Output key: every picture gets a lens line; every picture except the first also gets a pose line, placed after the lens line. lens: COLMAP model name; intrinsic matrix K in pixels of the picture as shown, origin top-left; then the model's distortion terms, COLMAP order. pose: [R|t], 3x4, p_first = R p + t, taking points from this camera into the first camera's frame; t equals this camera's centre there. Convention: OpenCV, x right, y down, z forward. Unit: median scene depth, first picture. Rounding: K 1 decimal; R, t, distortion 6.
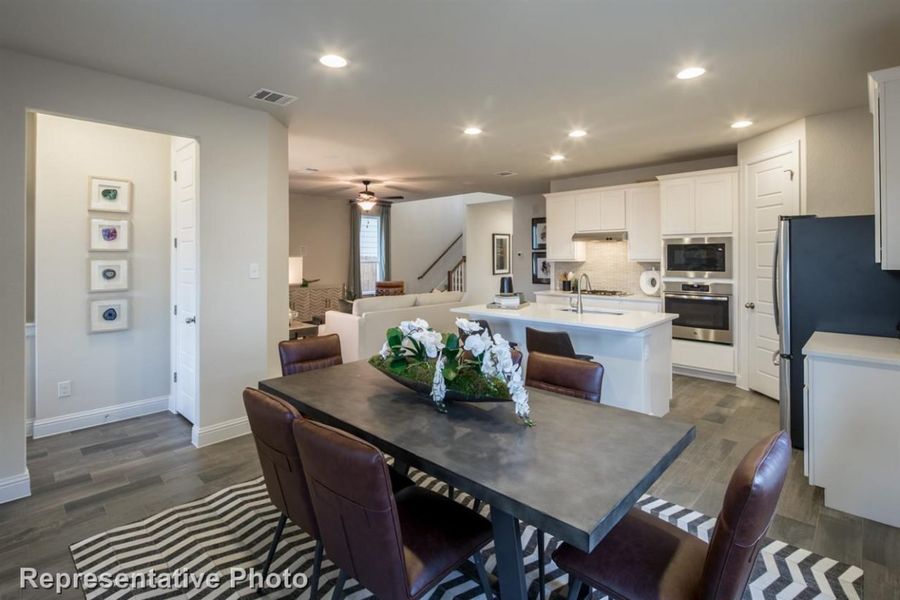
lens RADIAL K [[434.5, 0, 446.9], [0, 434.5, 256.2], [0, 0, 1]] dist [0.002237, -0.001223]
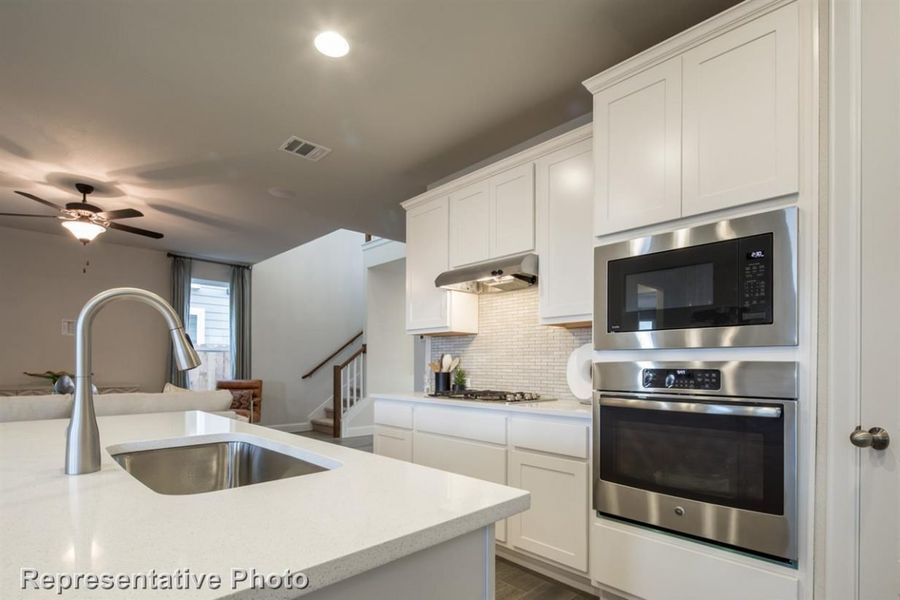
lens RADIAL K [[434.5, 0, 460.9], [0, 434.5, 367.4], [0, 0, 1]] dist [0.002237, -0.001223]
pose [[0.999460, 0.006944, -0.032108, 0.372566], [-0.006787, 0.999965, 0.004988, 0.056979], [0.032142, -0.004767, 0.999472, 0.590502]]
